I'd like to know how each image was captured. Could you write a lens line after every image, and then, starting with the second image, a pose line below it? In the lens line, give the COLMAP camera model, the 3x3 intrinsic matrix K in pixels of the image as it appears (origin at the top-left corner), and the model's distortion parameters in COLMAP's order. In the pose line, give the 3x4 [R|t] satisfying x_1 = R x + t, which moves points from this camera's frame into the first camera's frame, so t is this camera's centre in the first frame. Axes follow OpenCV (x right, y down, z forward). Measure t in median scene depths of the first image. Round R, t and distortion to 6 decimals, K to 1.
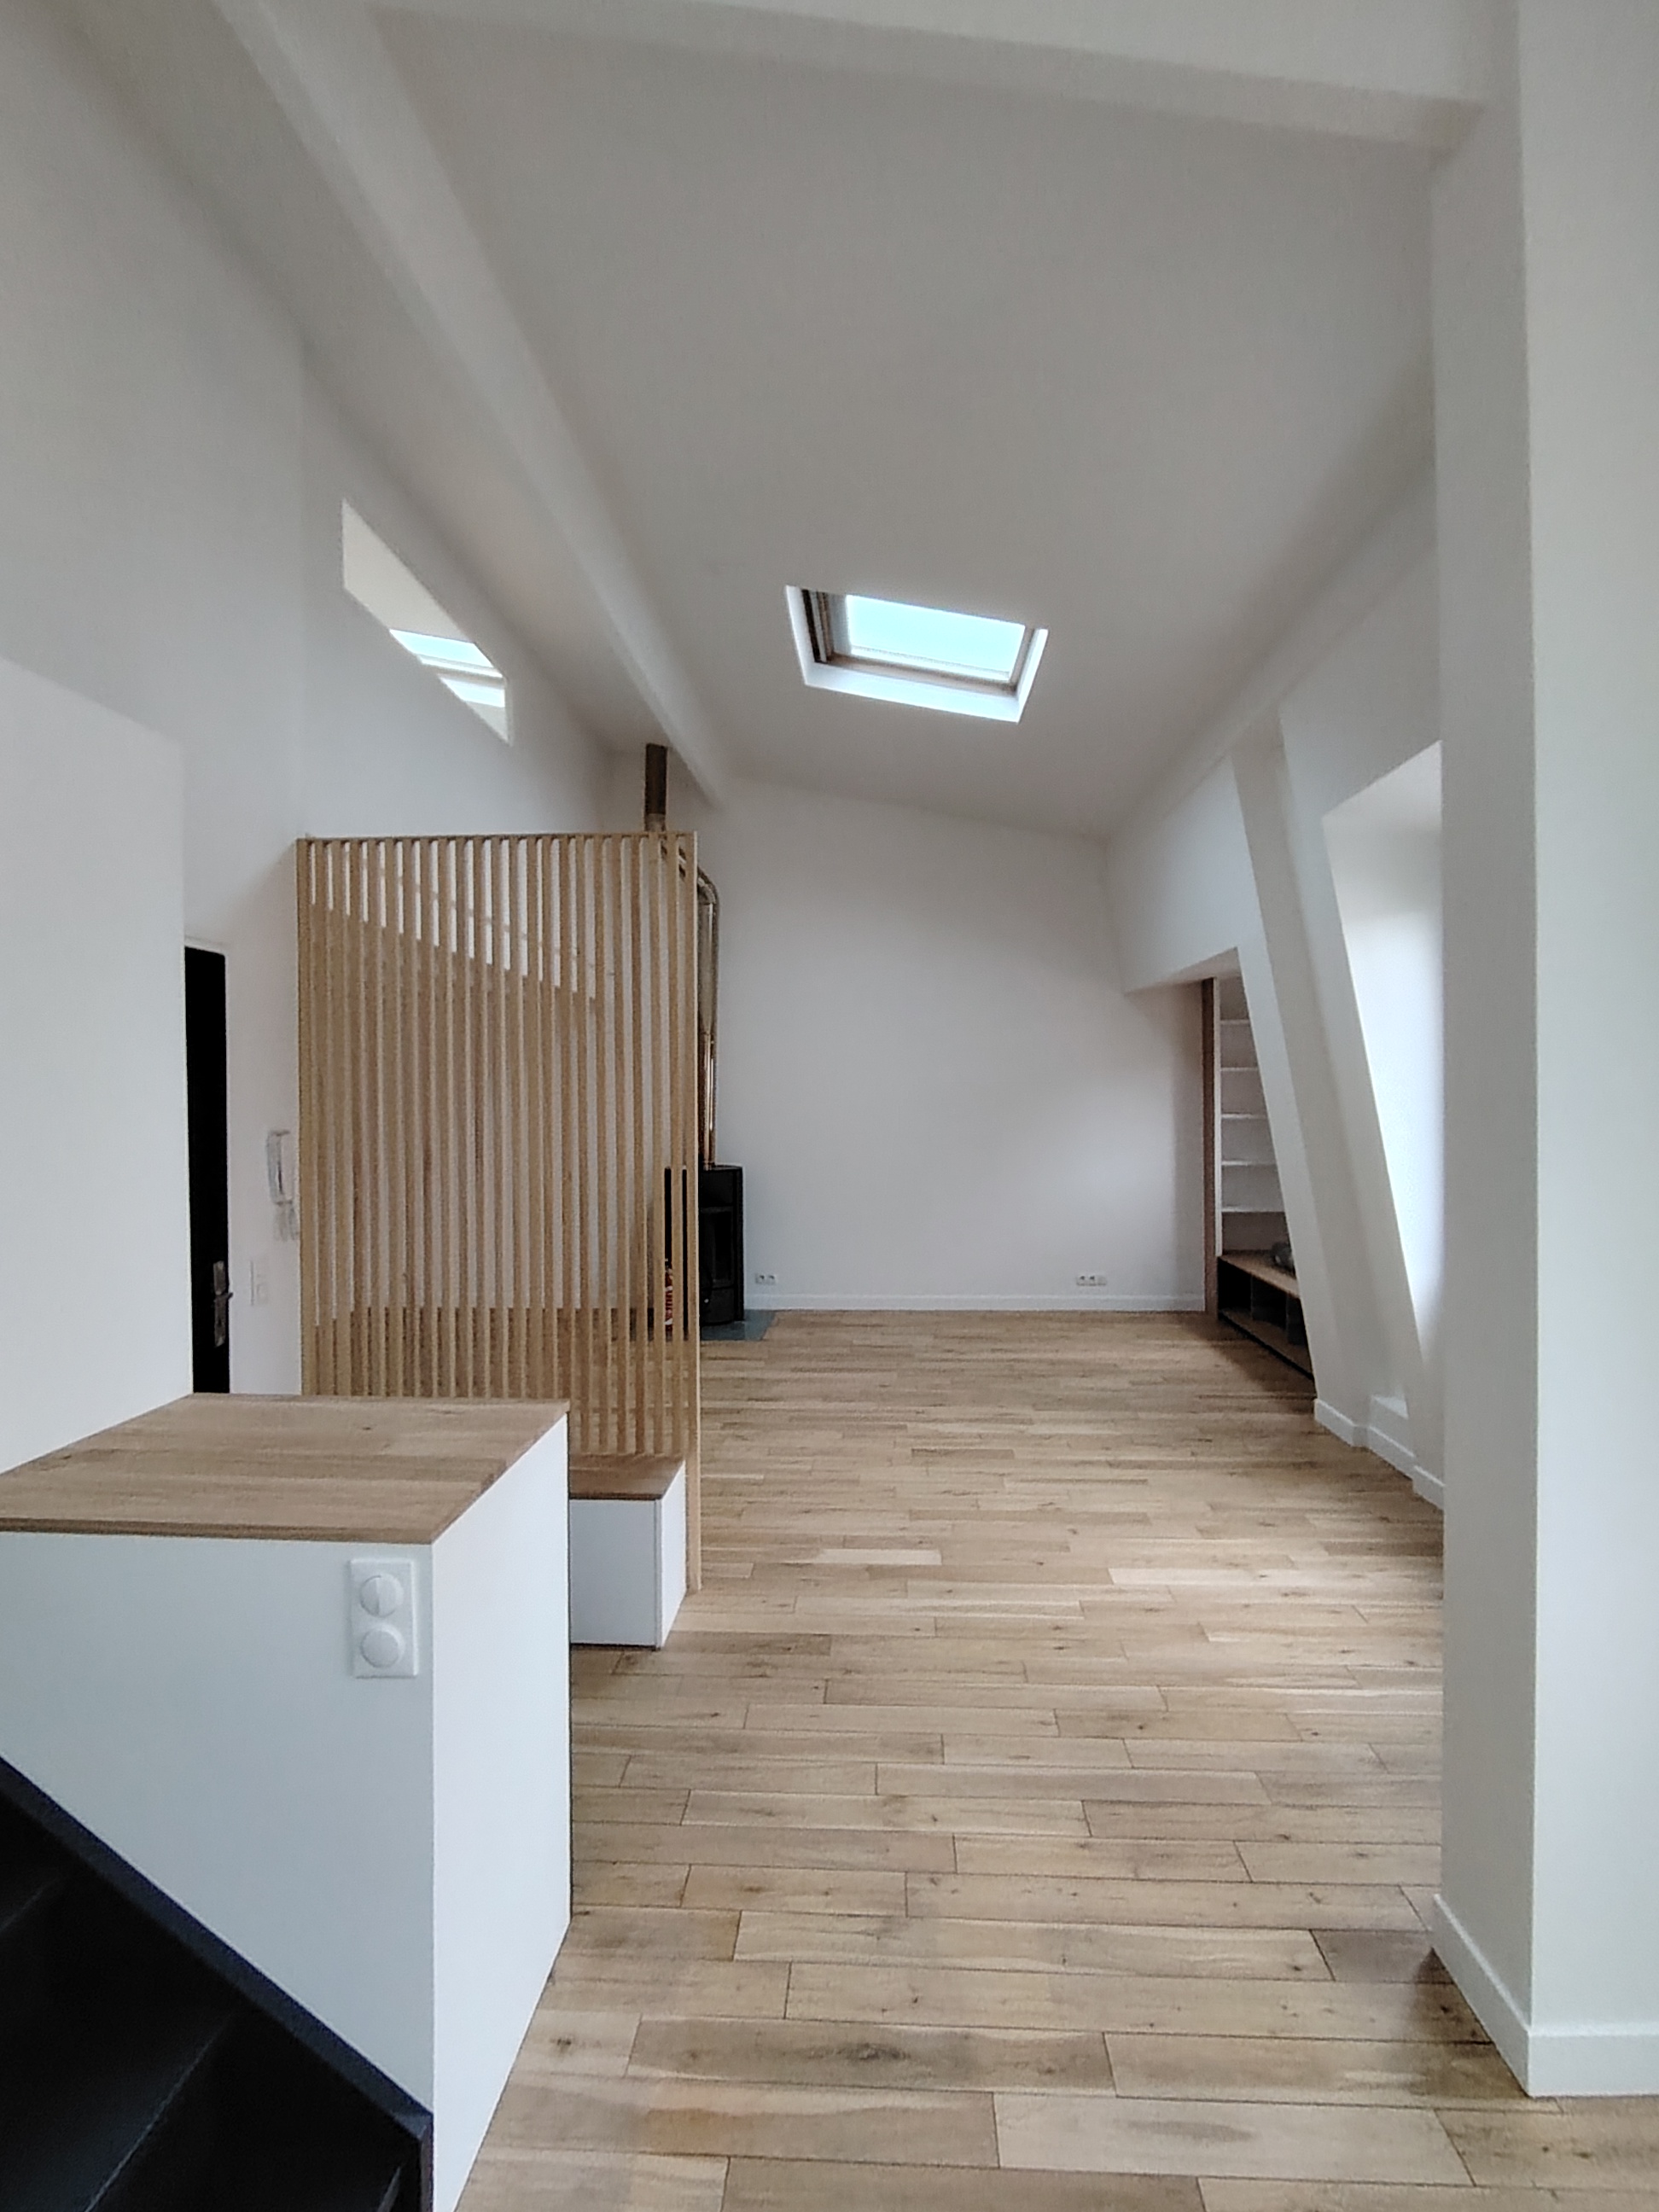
lens RADIAL K [[1070.3, 0, 840.2], [0, 1070.3, 1096.1], [0, 0, 1]] dist [-0.005986, -0.000478]
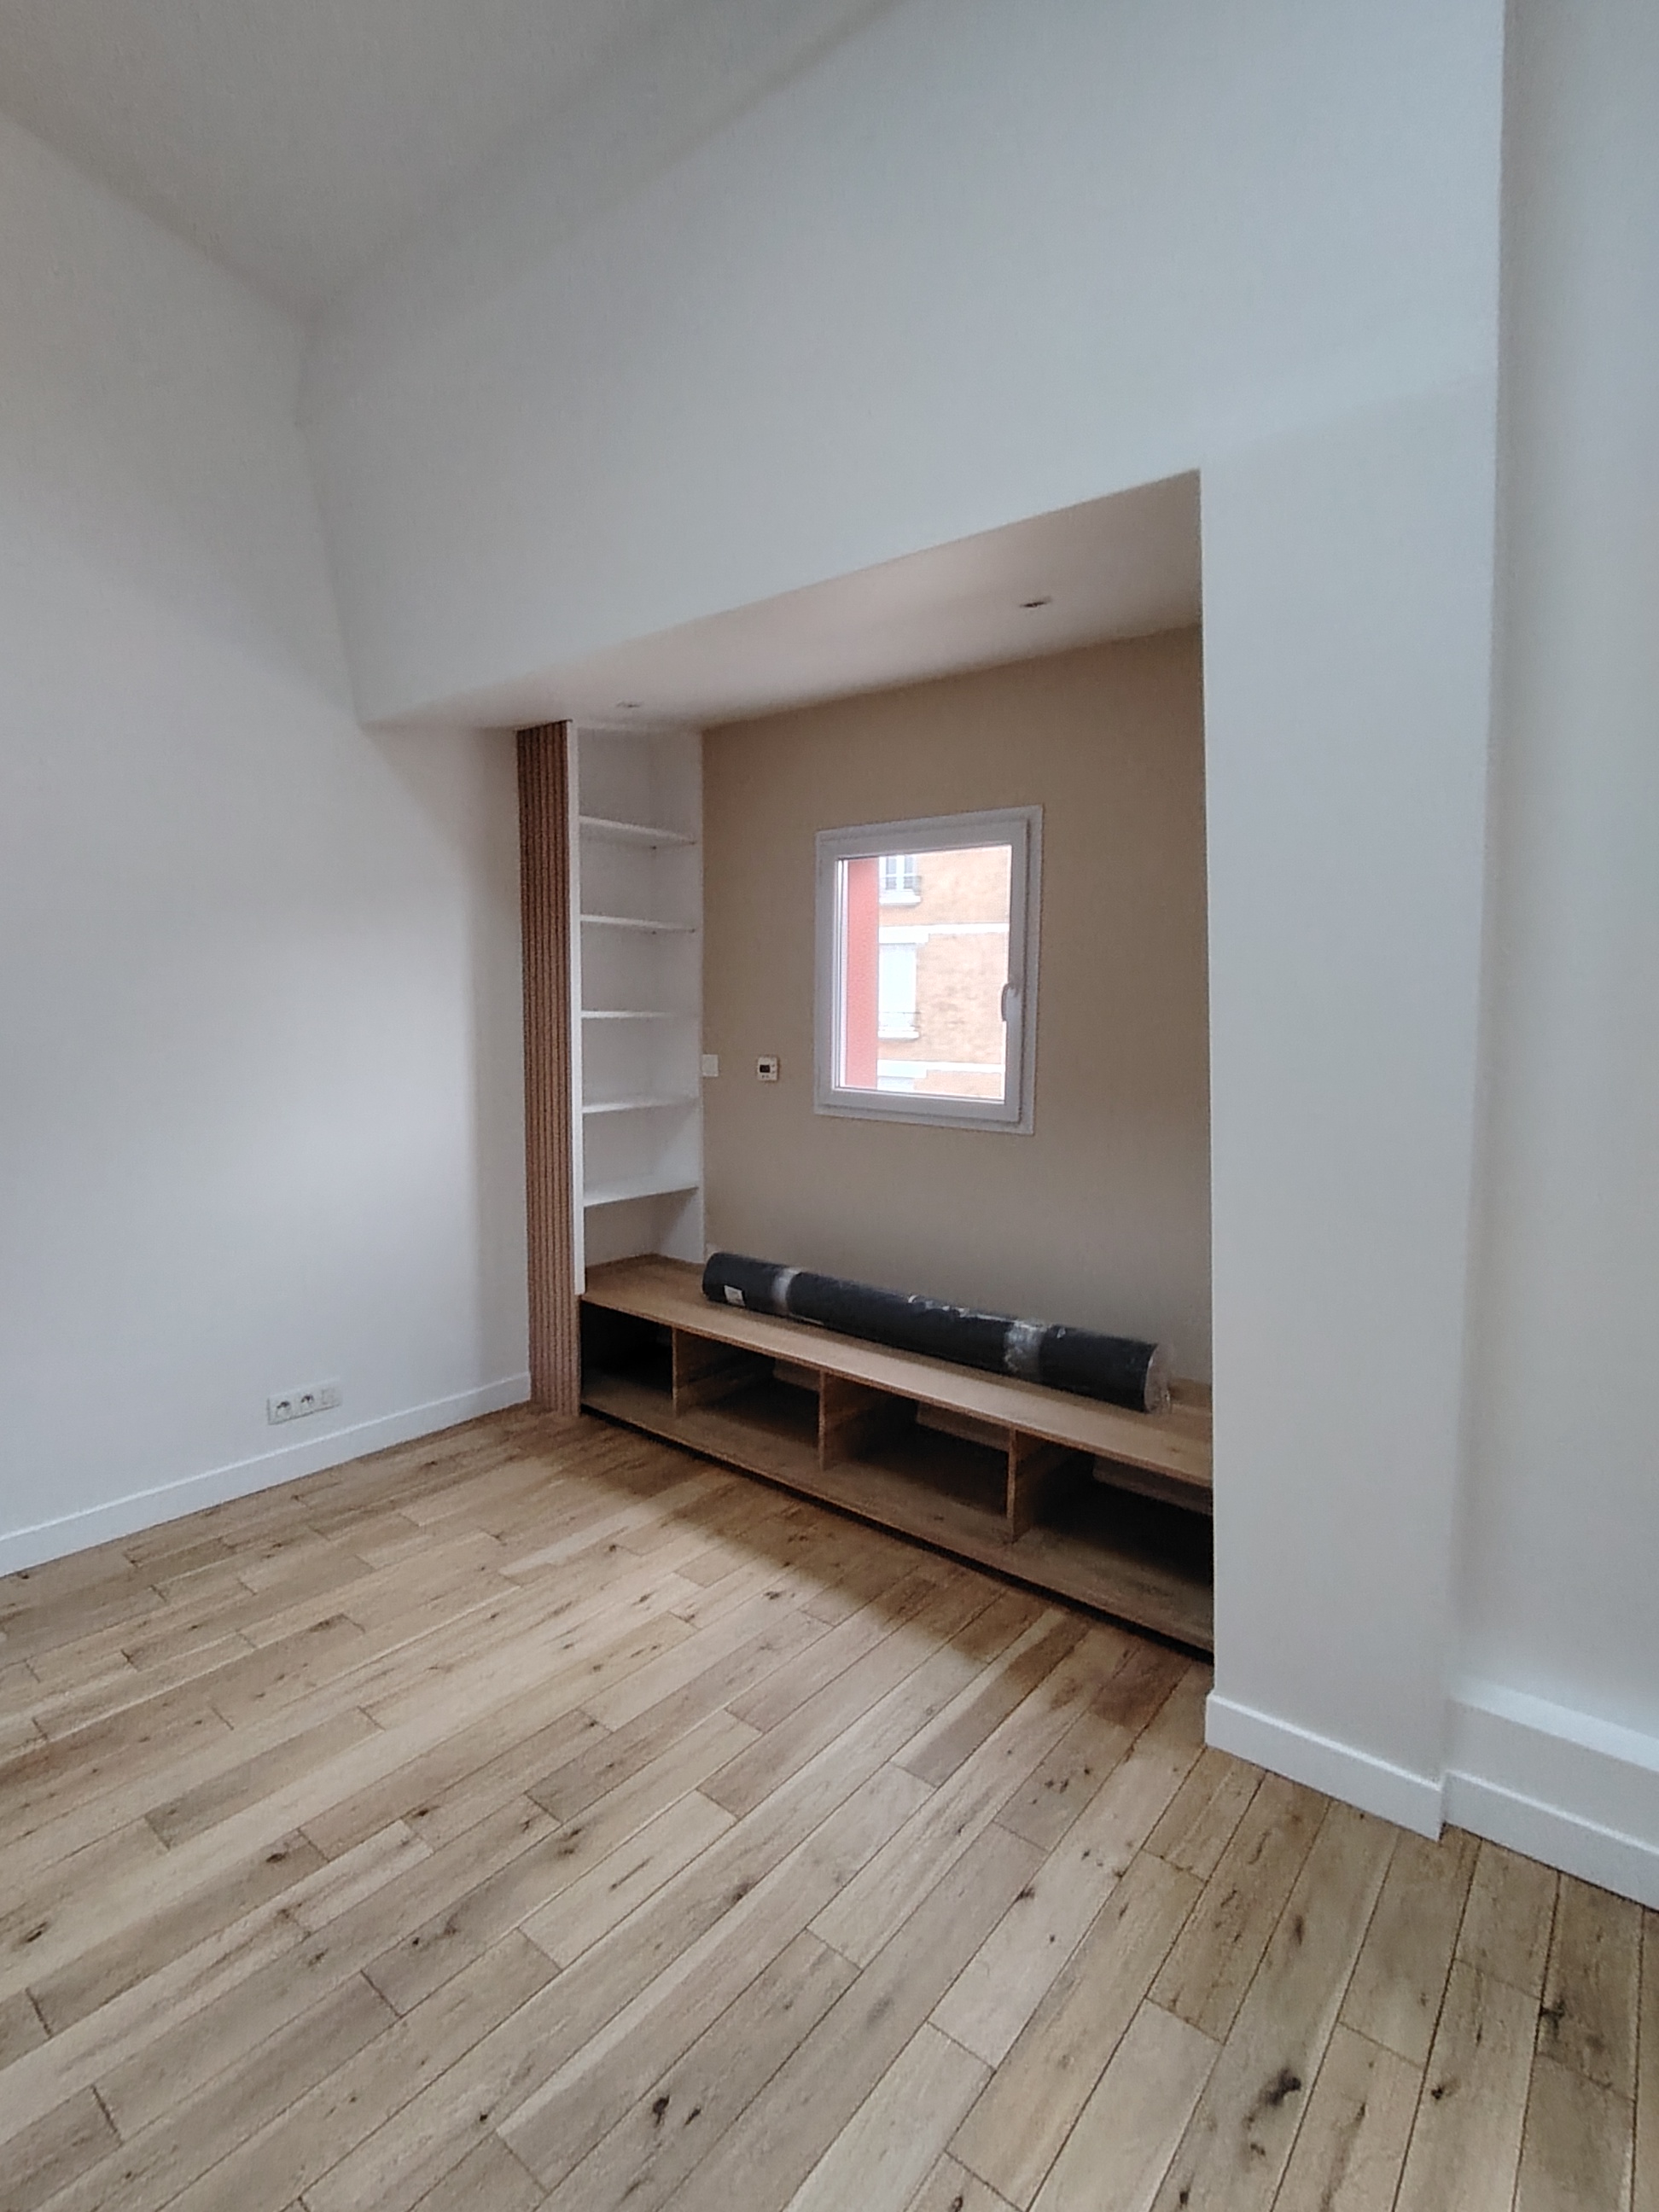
lens RADIAL K [[1070.3, 0, 840.2], [0, 1070.3, 1096.1], [0, 0, 1]] dist [-0.005986, -0.000478]
pose [[0.588587, -0.074353, 0.805007, 0.029659], [-0.009456, 0.995060, 0.098820, 0.007408], [-0.808378, -0.065776, 0.584977, 0.615633]]
